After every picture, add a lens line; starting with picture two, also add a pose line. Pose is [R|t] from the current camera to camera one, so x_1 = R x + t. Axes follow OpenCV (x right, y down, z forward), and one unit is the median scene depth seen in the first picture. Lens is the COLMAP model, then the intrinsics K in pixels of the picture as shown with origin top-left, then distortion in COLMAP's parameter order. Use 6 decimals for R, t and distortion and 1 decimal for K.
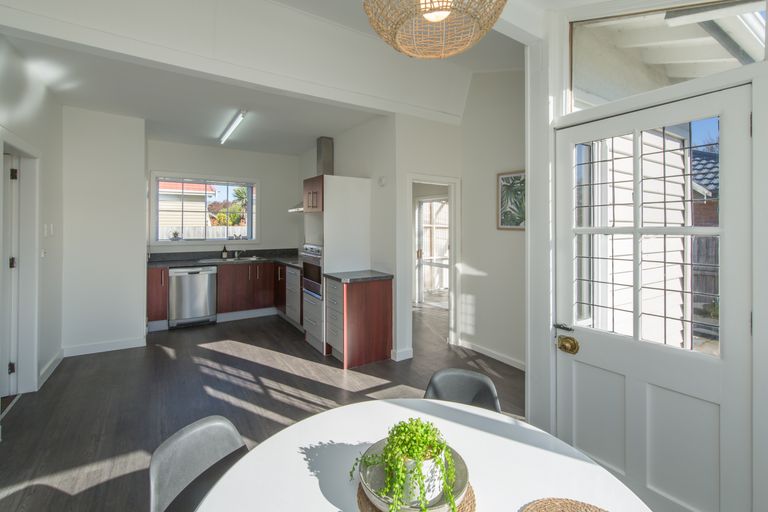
lens RADIAL K [[357.9, 0, 391.7], [0, 357.9, 221.3], [0, 0, 1]] dist [-0.012771, -0.001599]
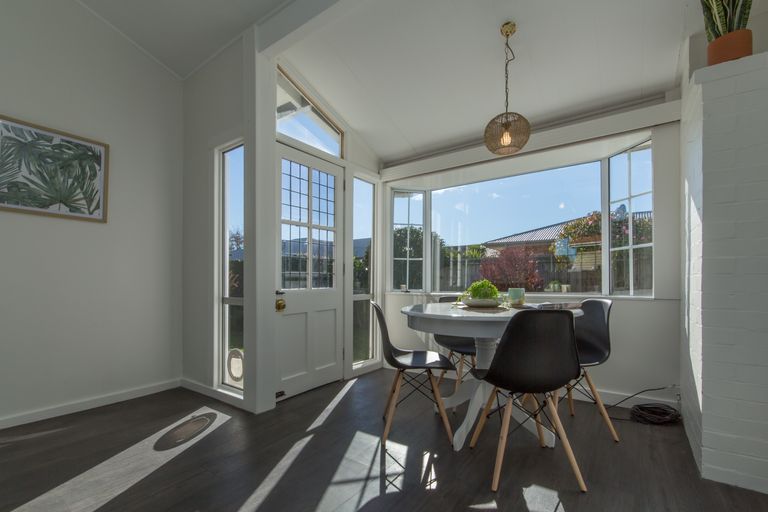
lens RADIAL K [[357.9, 0, 384.3], [0, 357.9, 283.6], [0, 0, 1]] dist [-0.012771, -0.001599]
pose [[-0.386505, -0.006209, 0.922267, -0.651634], [-0.009311, 0.999953, 0.002830, 0.187287], [-0.922240, -0.007494, -0.386544, 0.843514]]
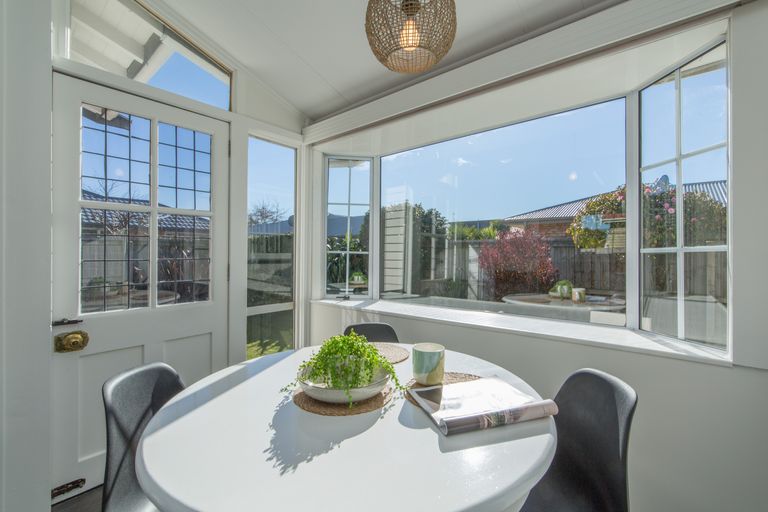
lens RADIAL K [[357.9, 0, 382.7], [0, 357.9, 256.2], [0, 0, 1]] dist [-0.012771, -0.001599]
pose [[-0.311392, -0.004764, 0.950269, -0.367801], [-0.016242, 0.999868, -0.000310, 0.099622], [-0.950143, -0.015531, -0.311429, 0.416634]]
